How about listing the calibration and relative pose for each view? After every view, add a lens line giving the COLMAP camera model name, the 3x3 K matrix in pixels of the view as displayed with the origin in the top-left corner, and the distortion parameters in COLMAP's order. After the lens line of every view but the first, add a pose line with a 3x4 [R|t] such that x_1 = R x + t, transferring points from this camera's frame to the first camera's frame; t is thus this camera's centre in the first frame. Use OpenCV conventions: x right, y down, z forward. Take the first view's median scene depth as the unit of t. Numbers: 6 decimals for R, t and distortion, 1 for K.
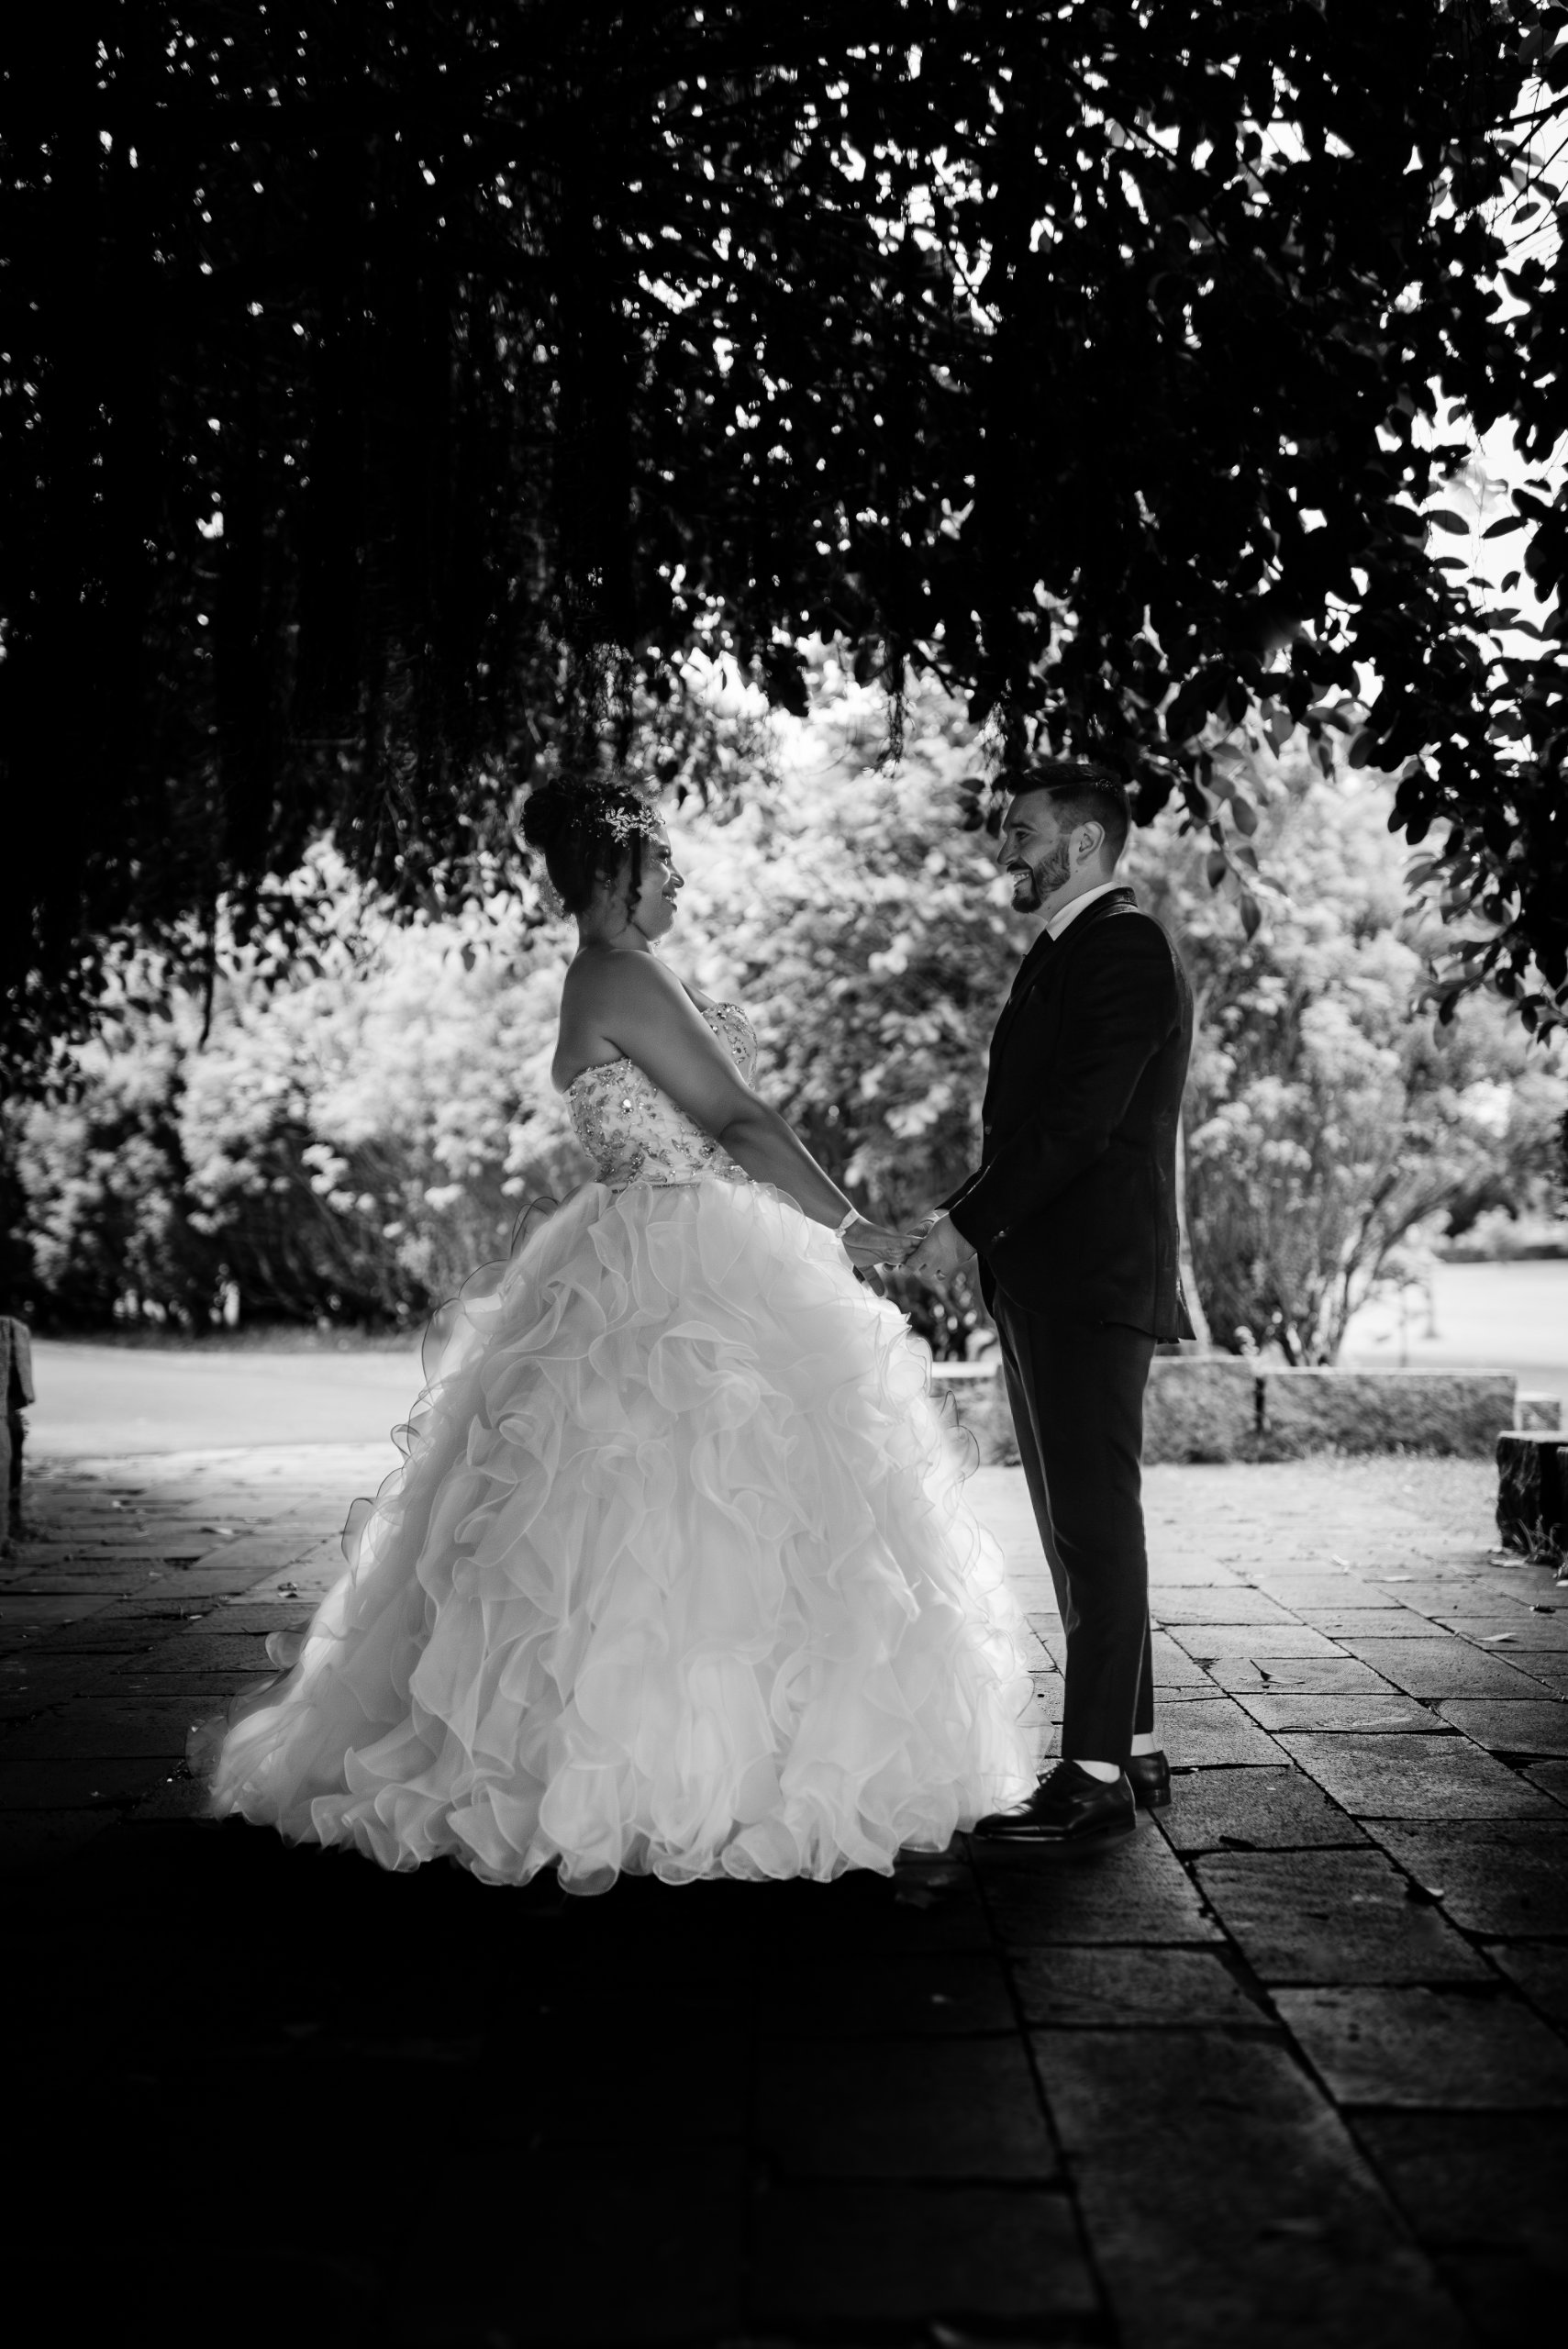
lens RADIAL K [[2982.0, 0, 797.2], [0, 2982.0, 1140.4], [0, 0, 1]] dist [0.009829, -0.039086]
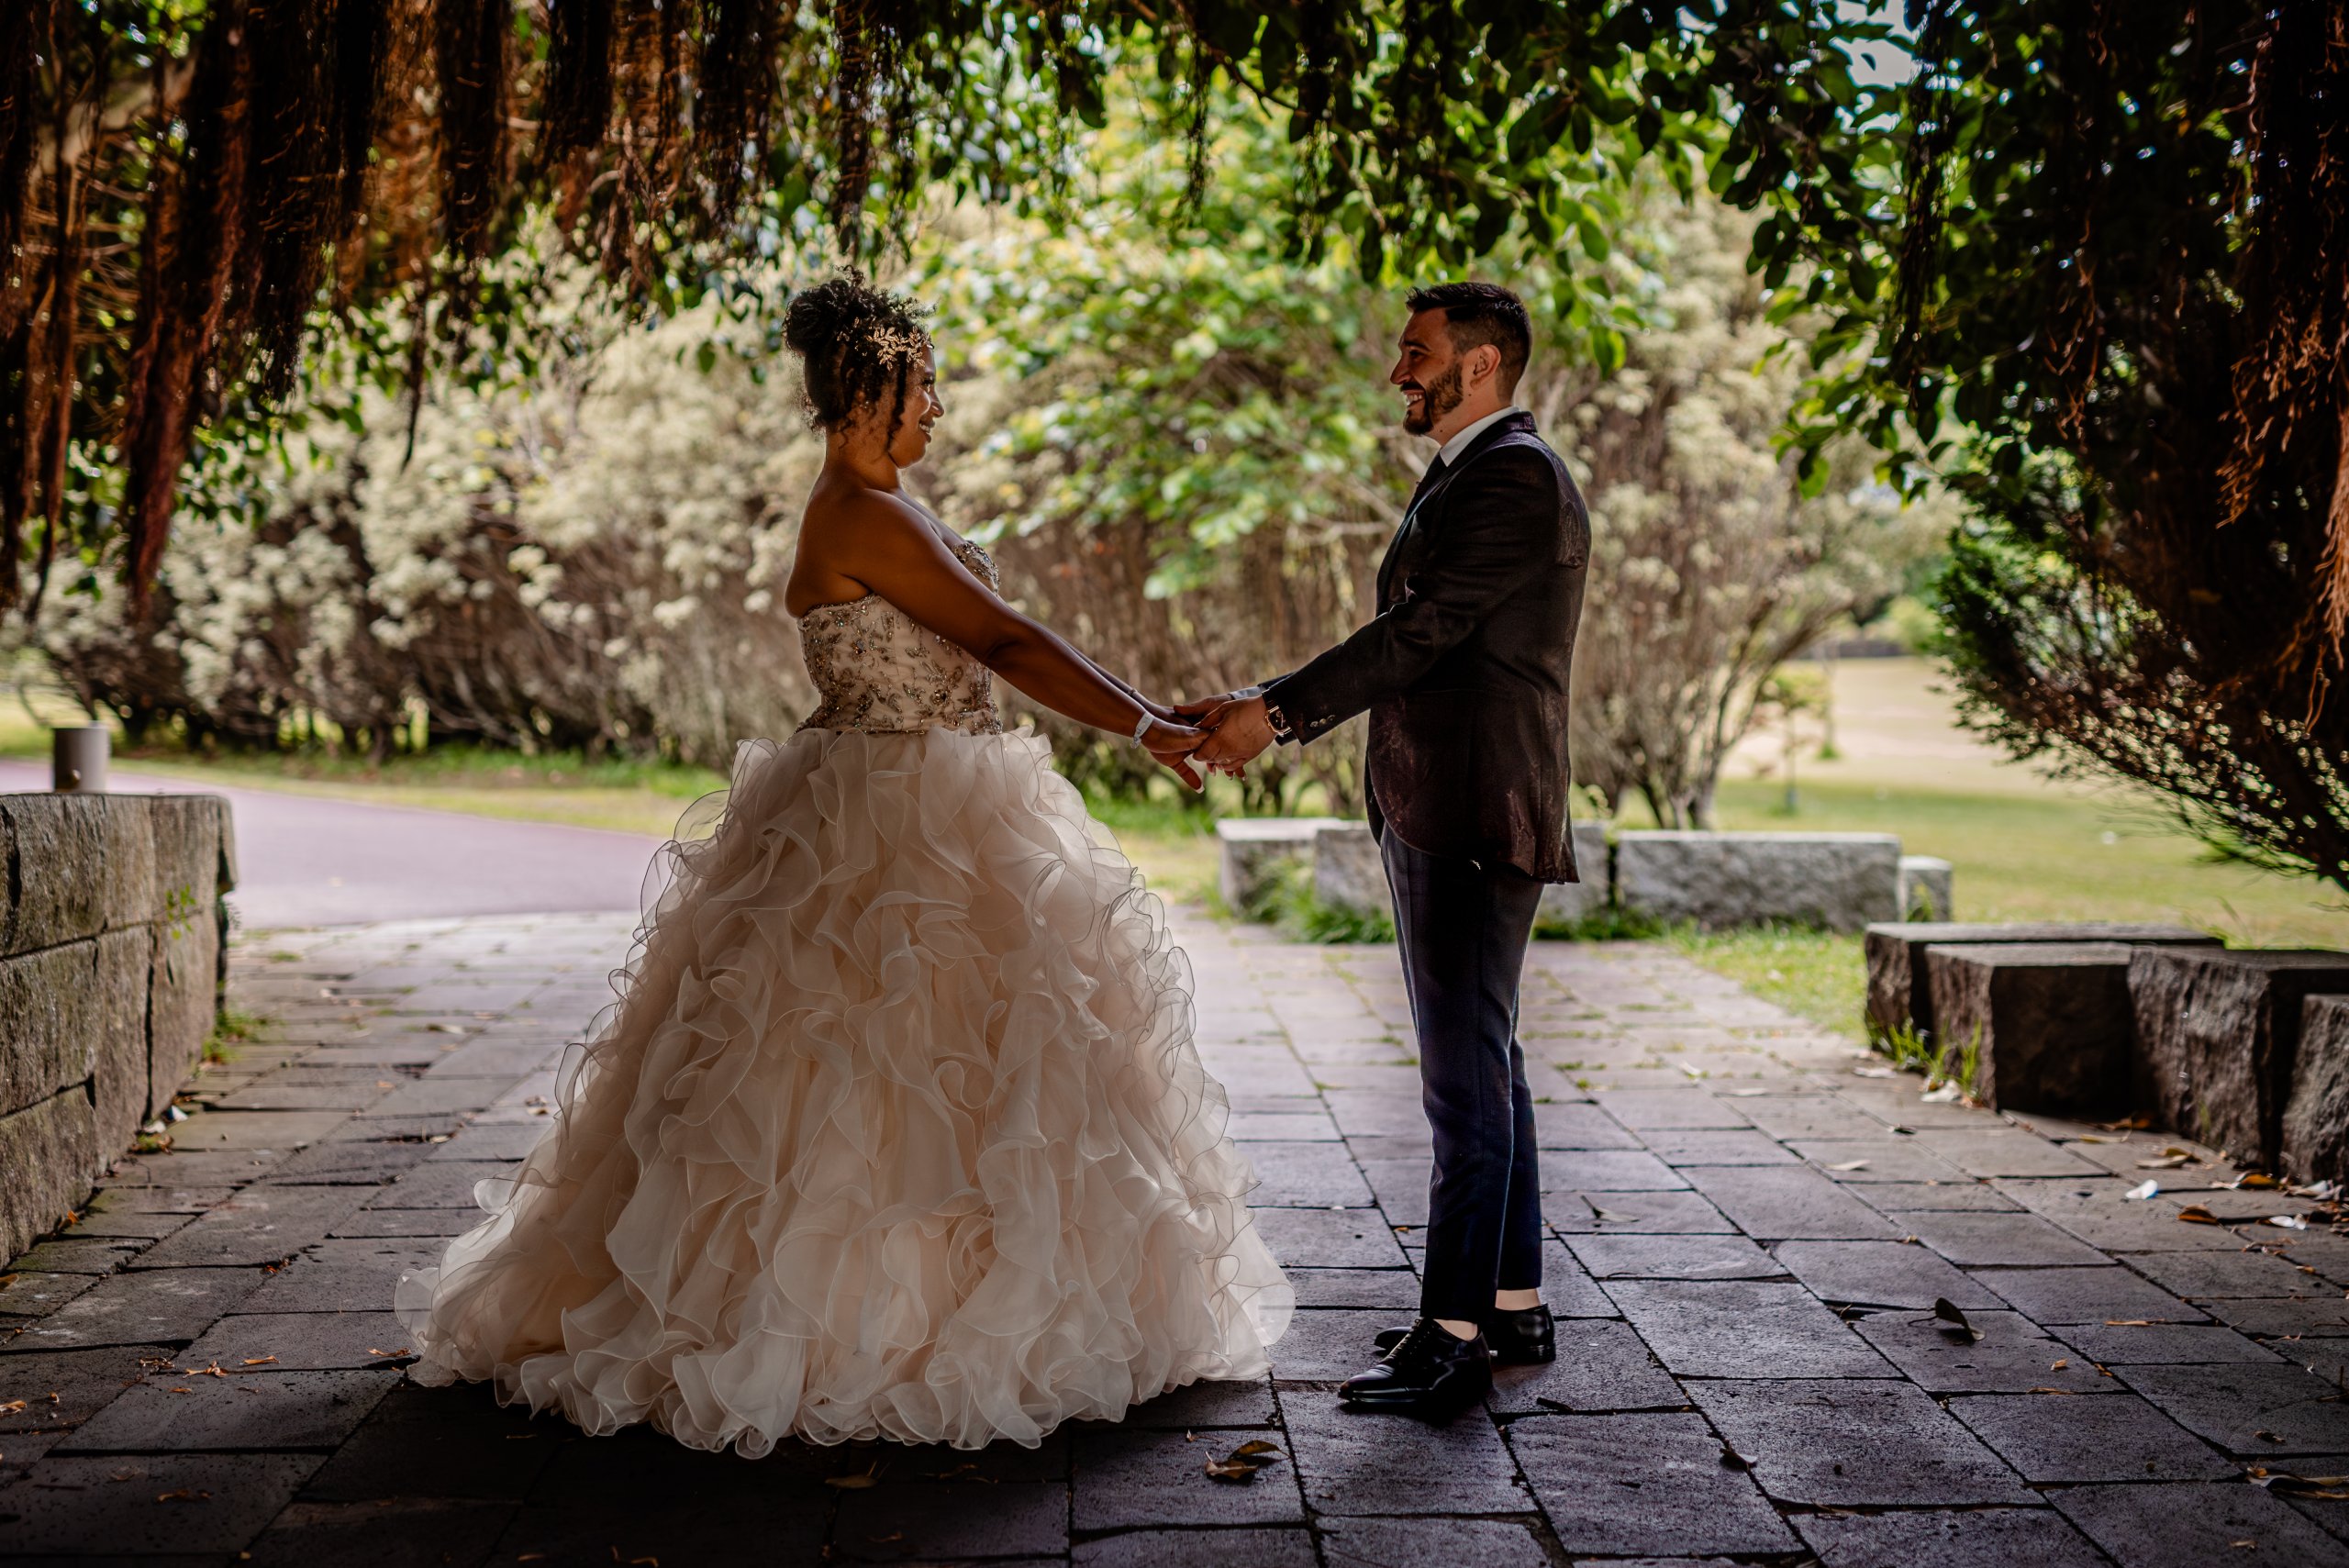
lens RADIAL K [[2982.0, 0, 1174.5], [0, 2982.0, 784.0], [0, 0, 1]] dist [0.009829, -0.039086]
pose [[0.999775, 0.002452, 0.021092, 0.006668], [-0.002925, 0.999745, 0.022400, 0.046077], [-0.021031, -0.022457, 0.999527, 0.127753]]
